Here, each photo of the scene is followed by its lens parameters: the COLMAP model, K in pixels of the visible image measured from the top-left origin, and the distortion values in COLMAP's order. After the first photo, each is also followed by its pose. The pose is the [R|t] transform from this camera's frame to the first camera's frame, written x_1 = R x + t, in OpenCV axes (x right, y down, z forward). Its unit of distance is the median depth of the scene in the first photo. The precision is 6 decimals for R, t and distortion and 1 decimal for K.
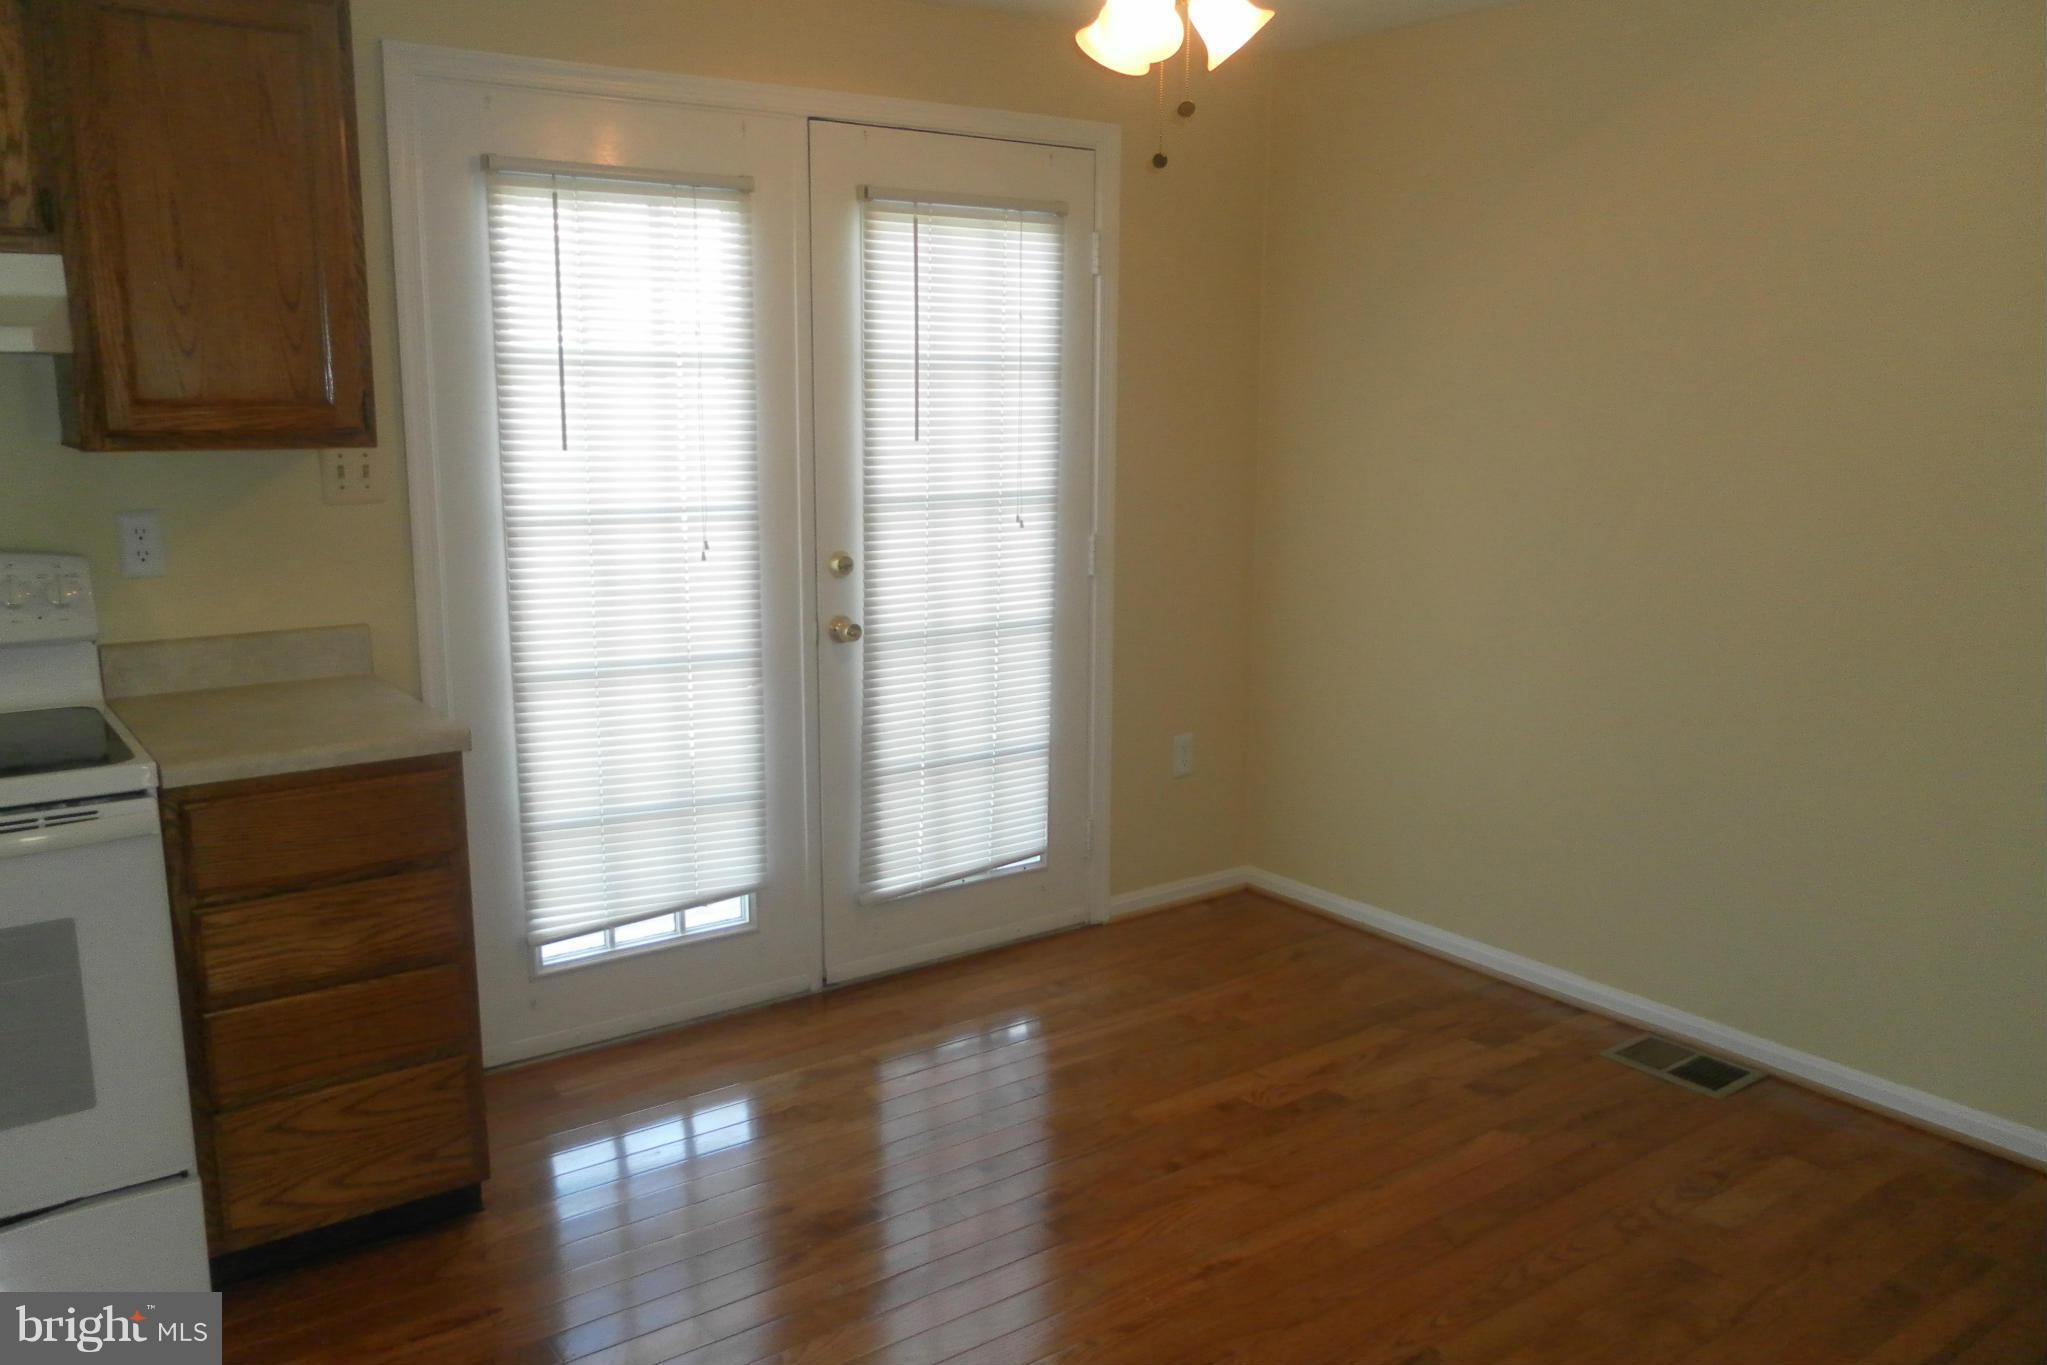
lens RADIAL K [[1624.6, 0, 1023.5], [0, 1624.6, 682.5], [0, 0, 1]] dist [-0.019854, 0.001792]
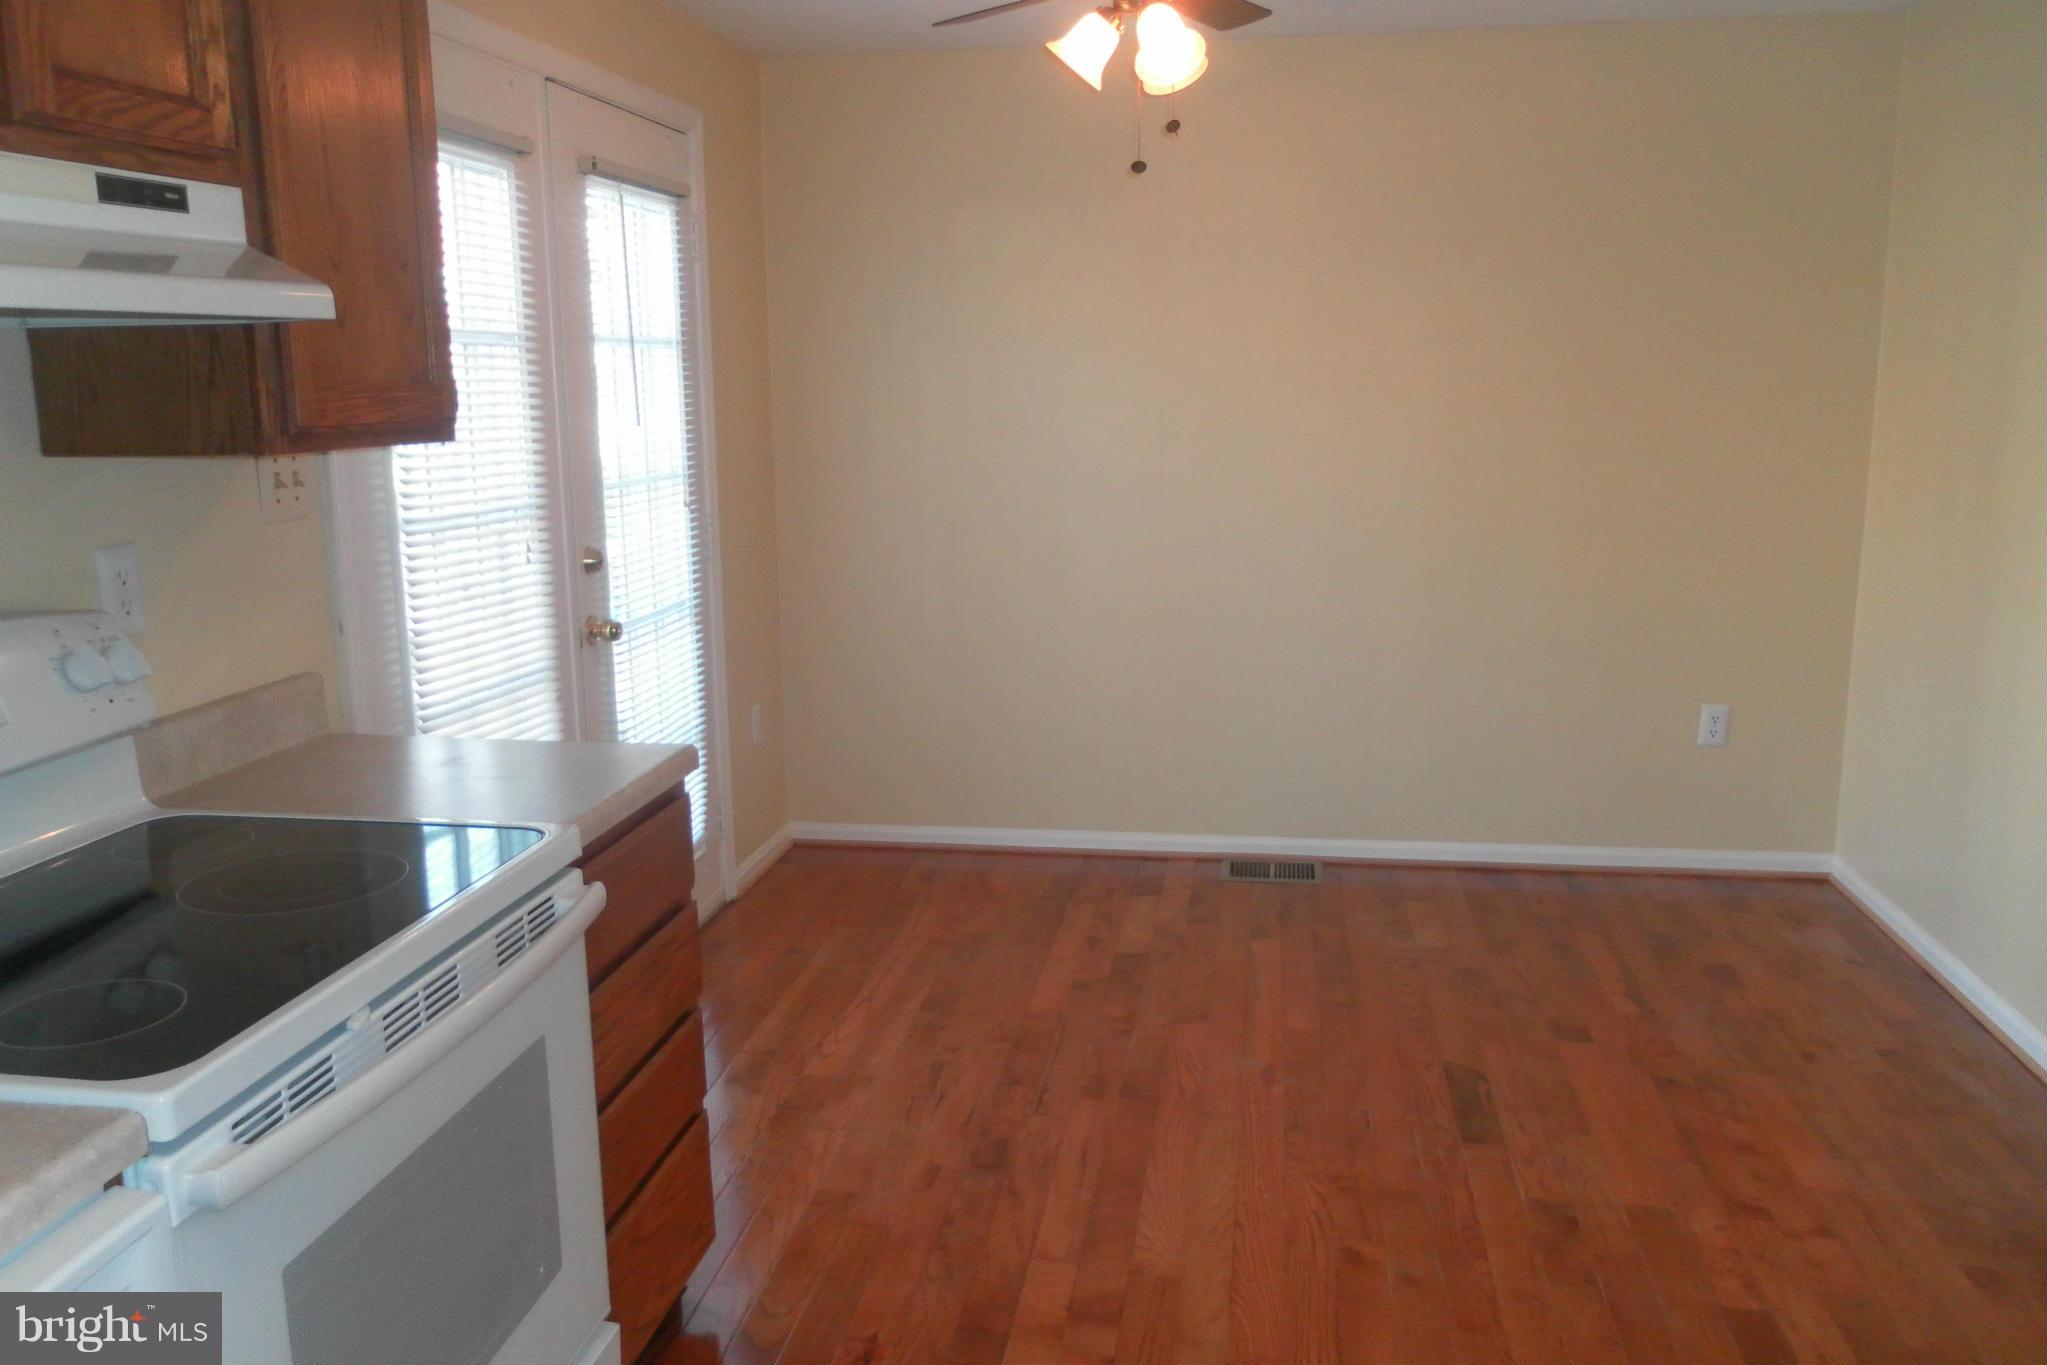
lens RADIAL K [[1624.6, 0, 1023.5], [0, 1624.6, 682.5], [0, 0, 1]] dist [-0.019854, 0.001792]
pose [[0.710491, -0.145257, 0.688551, -0.636564], [0.143448, 0.987815, 0.060371, -0.026227], [-0.688930, 0.055879, 0.722670, 0.171519]]
